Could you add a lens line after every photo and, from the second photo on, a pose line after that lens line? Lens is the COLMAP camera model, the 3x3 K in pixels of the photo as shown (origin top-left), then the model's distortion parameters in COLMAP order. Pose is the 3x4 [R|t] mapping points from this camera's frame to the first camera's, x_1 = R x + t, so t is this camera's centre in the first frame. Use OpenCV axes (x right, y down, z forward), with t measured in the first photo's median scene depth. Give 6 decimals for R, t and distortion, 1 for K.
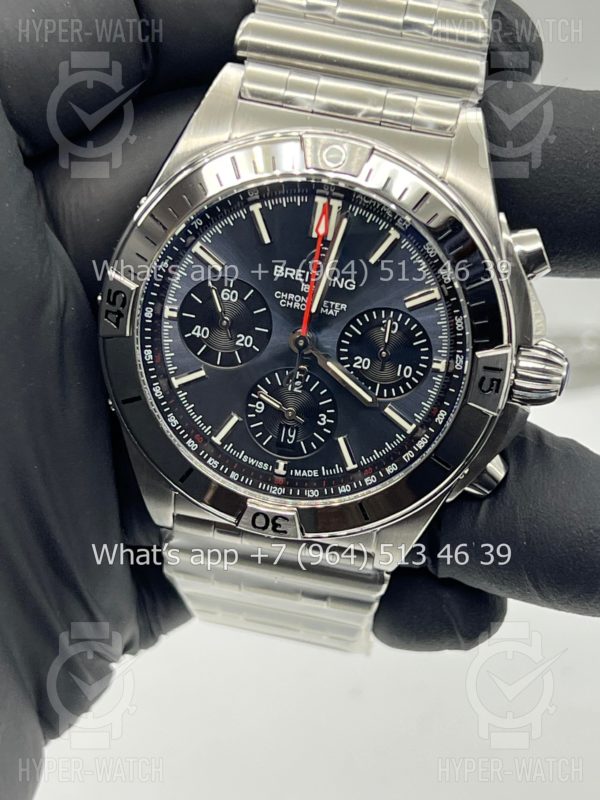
lens RADIAL K [[1930.2, 0, 300.2], [0, 1930.2, 404.1], [0, 0, 1]] dist [0.256411, 0.000000]
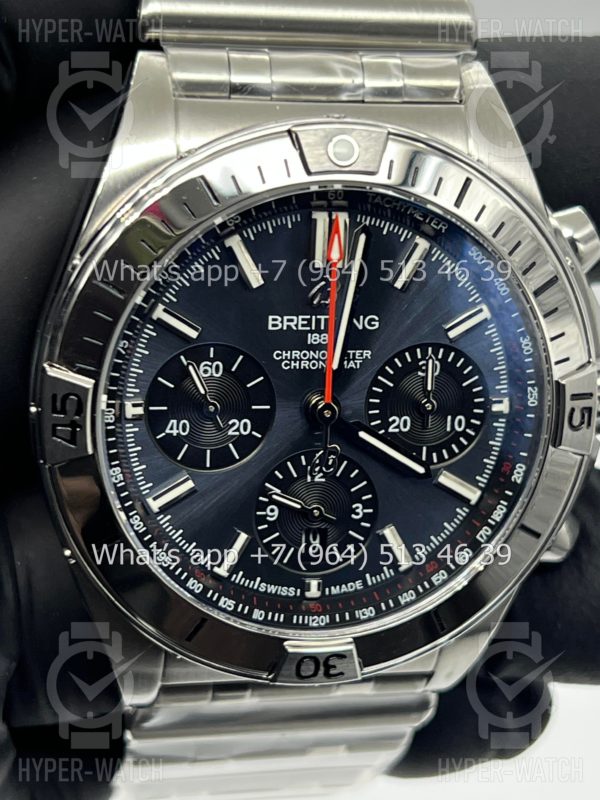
lens RADIAL K [[1930.2, 0, 298.0], [0, 1930.2, 399.9], [0, 0, 1]] dist [0.256411, 0.000000]
pose [[0.930527, -0.199412, 0.307173, -0.228374], [0.204722, 0.978702, 0.015187, -0.049422], [-0.303660, 0.048754, 0.951532, 0.310719]]
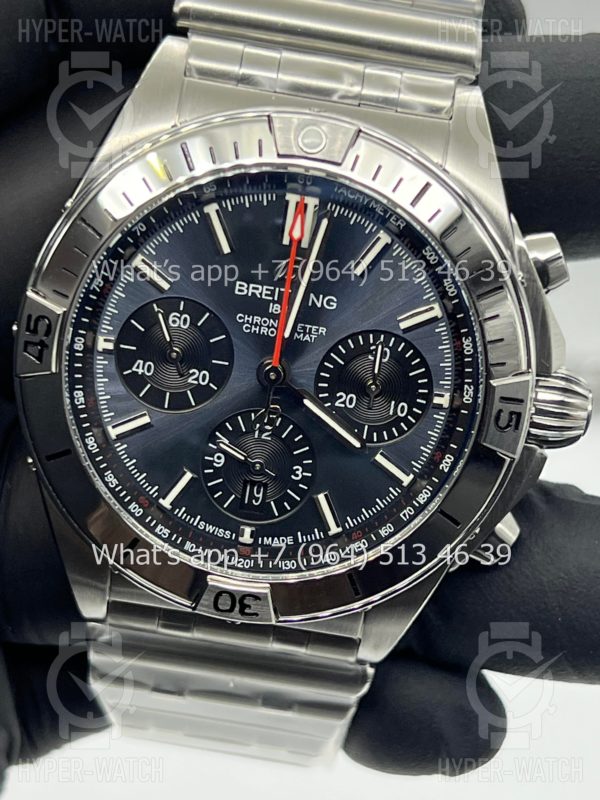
lens RADIAL K [[1930.2, 0, 303.5], [0, 1930.2, 436.9], [0, 0, 1]] dist [0.256411, 0.000000]
pose [[0.993674, -0.027857, 0.108789, -0.074067], [0.034430, 0.997663, -0.059022, 0.041123], [-0.106890, 0.062395, 0.992311, 0.200028]]
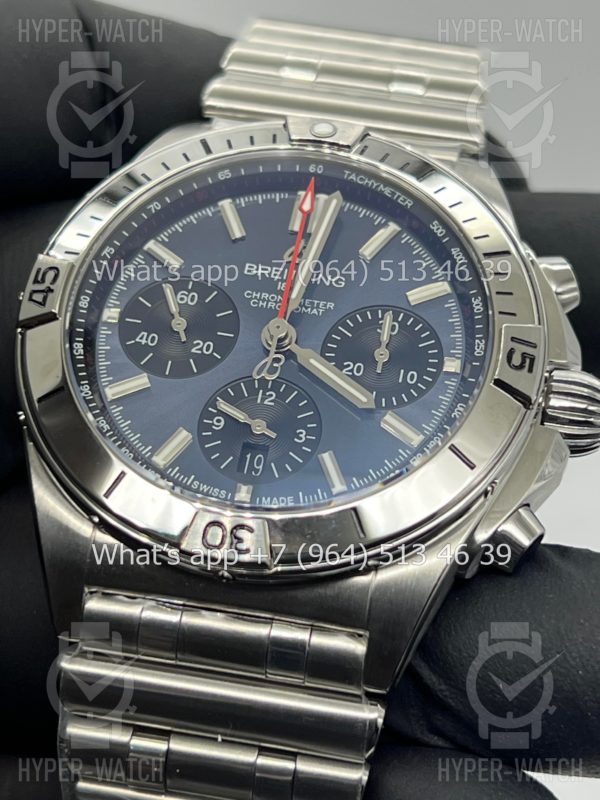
lens RADIAL K [[1930.2, 0, 299.8], [0, 1930.2, 399.1], [0, 0, 1]] dist [0.256411, 0.000000]
pose [[0.996590, 0.058373, 0.058319, -0.034278], [-0.002585, 0.728520, -0.685019, 0.522027], [-0.082473, 0.682533, 0.726187, 0.443676]]
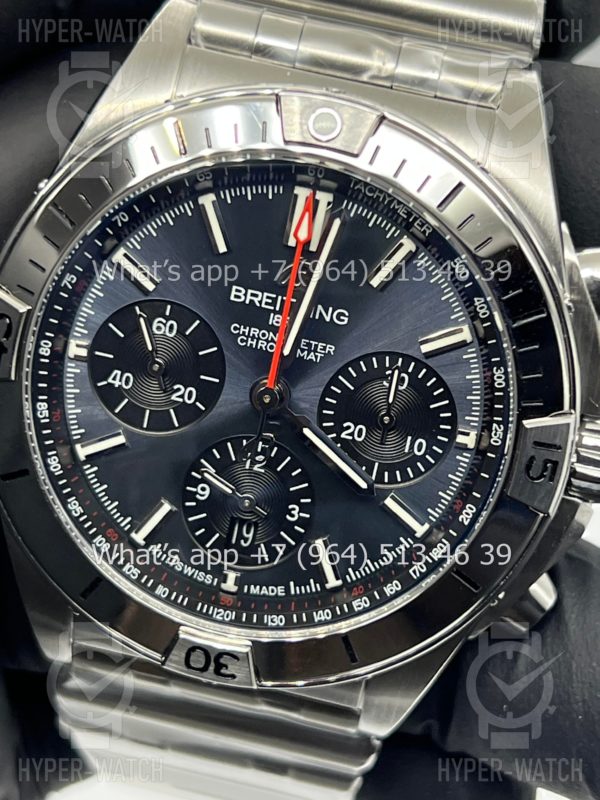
lens RADIAL K [[1930.2, 0, 295.0], [0, 1930.2, 400.4], [0, 0, 1]] dist [0.256411, 0.000000]
pose [[0.999121, 0.033813, 0.024763, -0.006397], [-0.032275, 0.997671, -0.060084, 0.009501], [-0.026737, 0.059232, 0.997886, 0.313531]]
